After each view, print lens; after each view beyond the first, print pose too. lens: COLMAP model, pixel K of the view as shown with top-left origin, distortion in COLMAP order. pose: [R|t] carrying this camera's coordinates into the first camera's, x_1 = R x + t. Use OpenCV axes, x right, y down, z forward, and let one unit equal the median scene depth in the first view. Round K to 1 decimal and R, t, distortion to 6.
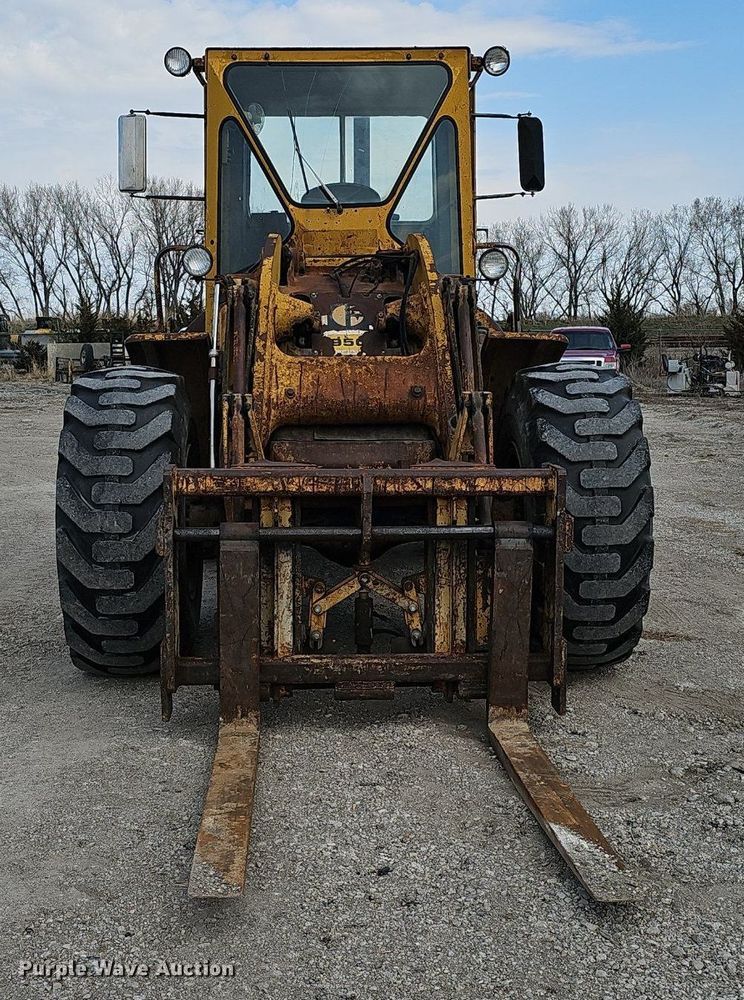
lens RADIAL K [[1258.8, 0, 373.8], [0, 1258.8, 528.7], [0, 0, 1]] dist [0.033171, 0.057645]
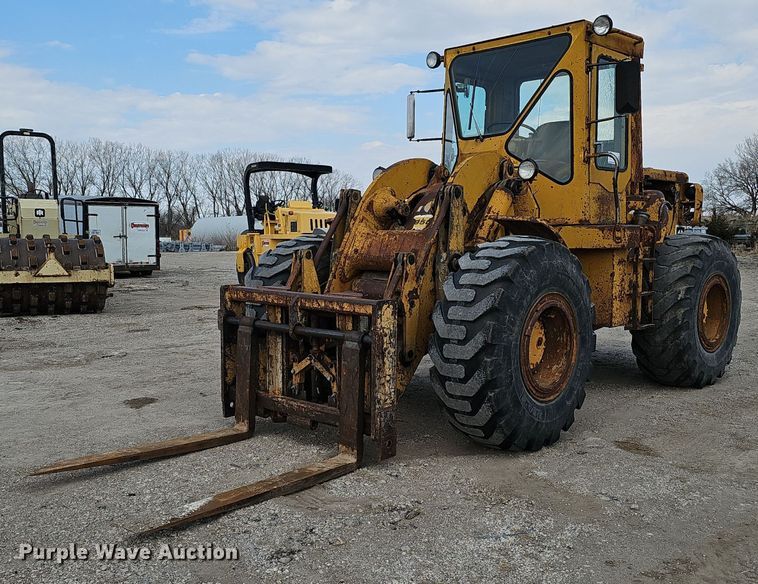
lens RADIAL K [[794.1, 0, 379.0], [0, 794.1, 325.4], [0, 0, 1]] dist [0.044965, -0.009409]
pose [[0.699794, 0.093360, -0.708217, 0.809710], [-0.113751, 0.993336, 0.018547, -0.033857], [0.705230, 0.067581, 0.705751, 0.293651]]
